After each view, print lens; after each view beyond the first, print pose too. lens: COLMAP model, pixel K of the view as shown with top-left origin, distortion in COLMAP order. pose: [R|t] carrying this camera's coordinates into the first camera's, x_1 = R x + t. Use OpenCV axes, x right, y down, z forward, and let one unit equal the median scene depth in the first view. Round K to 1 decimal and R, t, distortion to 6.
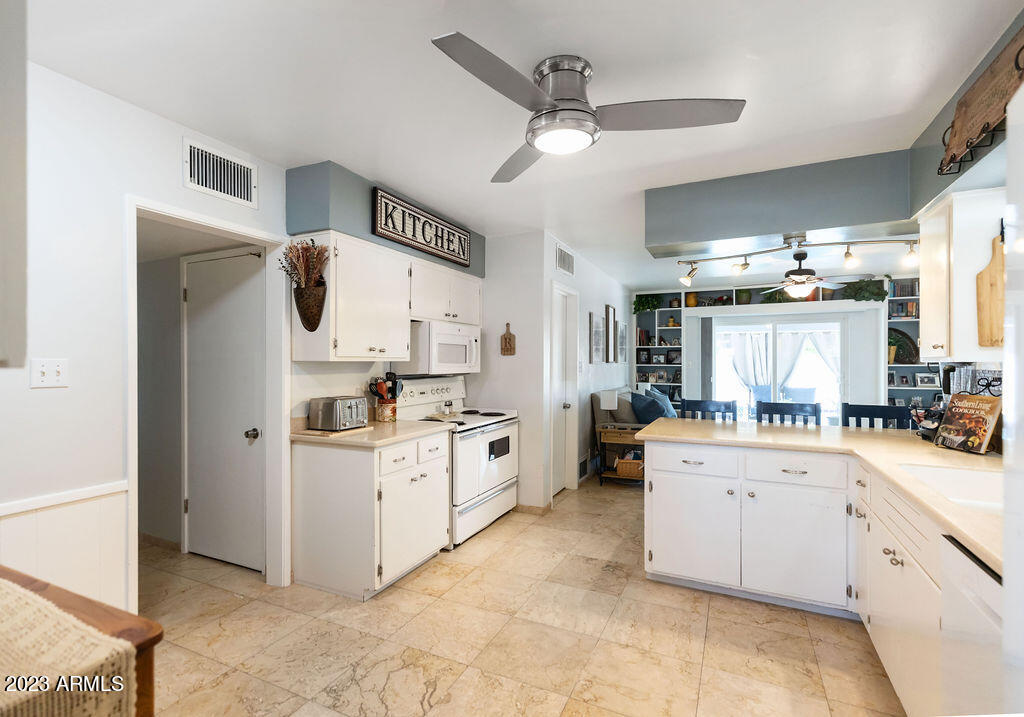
lens RADIAL K [[471.5, 0, 503.2], [0, 471.5, 359.6], [0, 0, 1]] dist [0.001703, -0.000496]
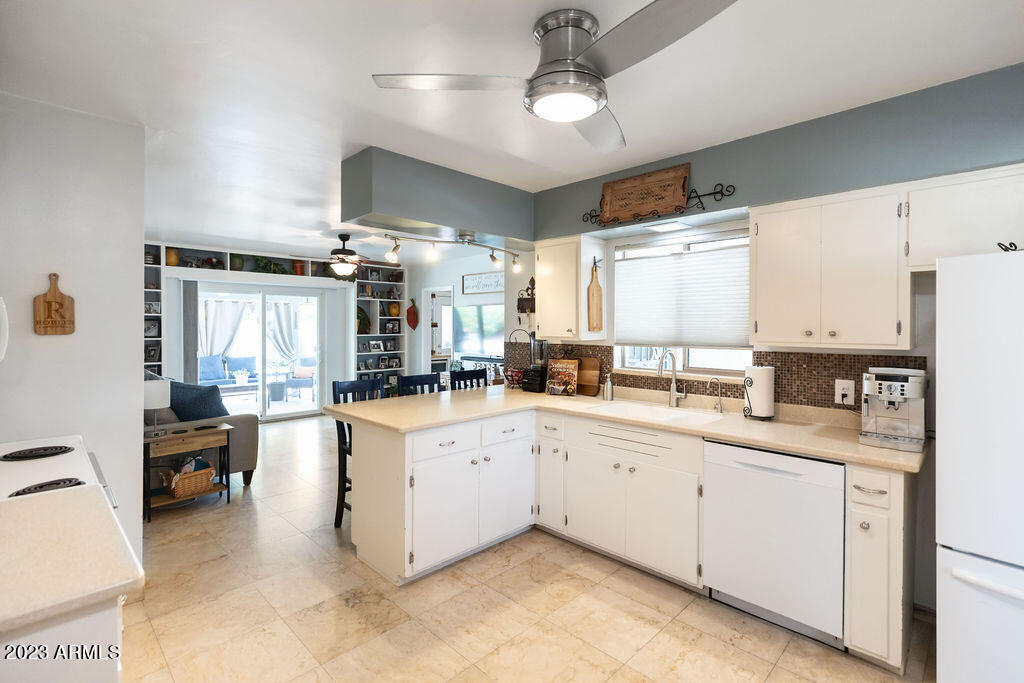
lens RADIAL K [[475.7, 0, 506.2], [0, 475.7, 328.0], [0, 0, 1]] dist [-0.000637, -0.000250]
pose [[0.328589, -0.002415, 0.944470, -0.218330], [-0.004605, 0.999981, 0.004159, -0.014304], [-0.944462, -0.005716, 0.328572, 0.233921]]
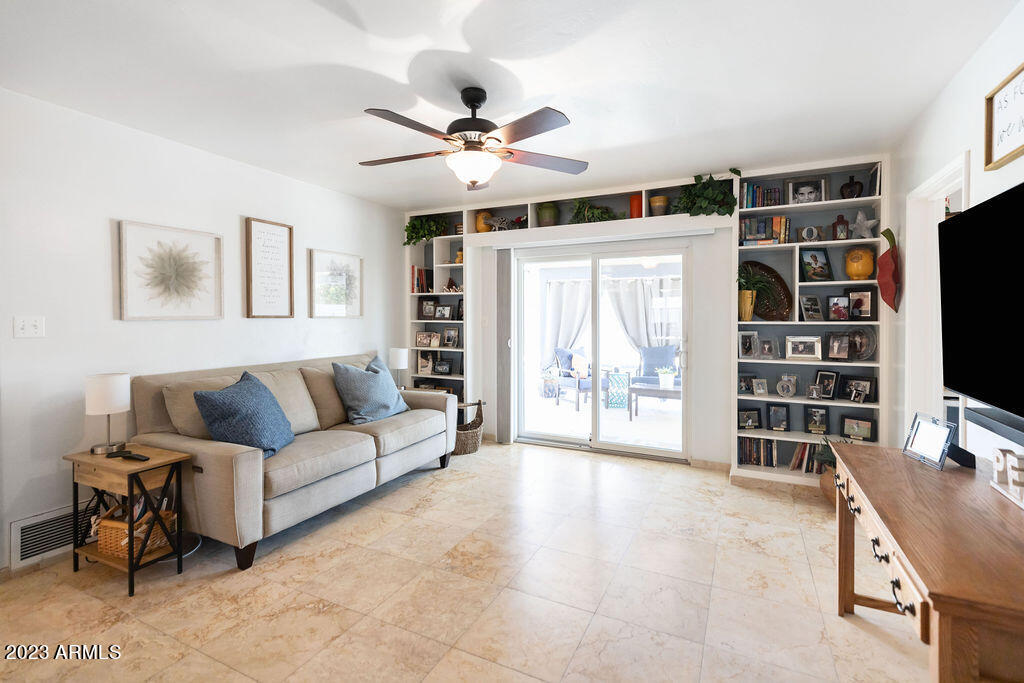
lens RADIAL K [[475.7, 0, 514.0], [0, 475.7, 314.3], [0, 0, 1]] dist [-0.000637, -0.000250]
pose [[0.999959, -0.000346, 0.009090, 0.531233], [0.000319, 0.999996, 0.002956, -0.000467], [-0.009091, -0.002953, 0.999954, 0.407251]]
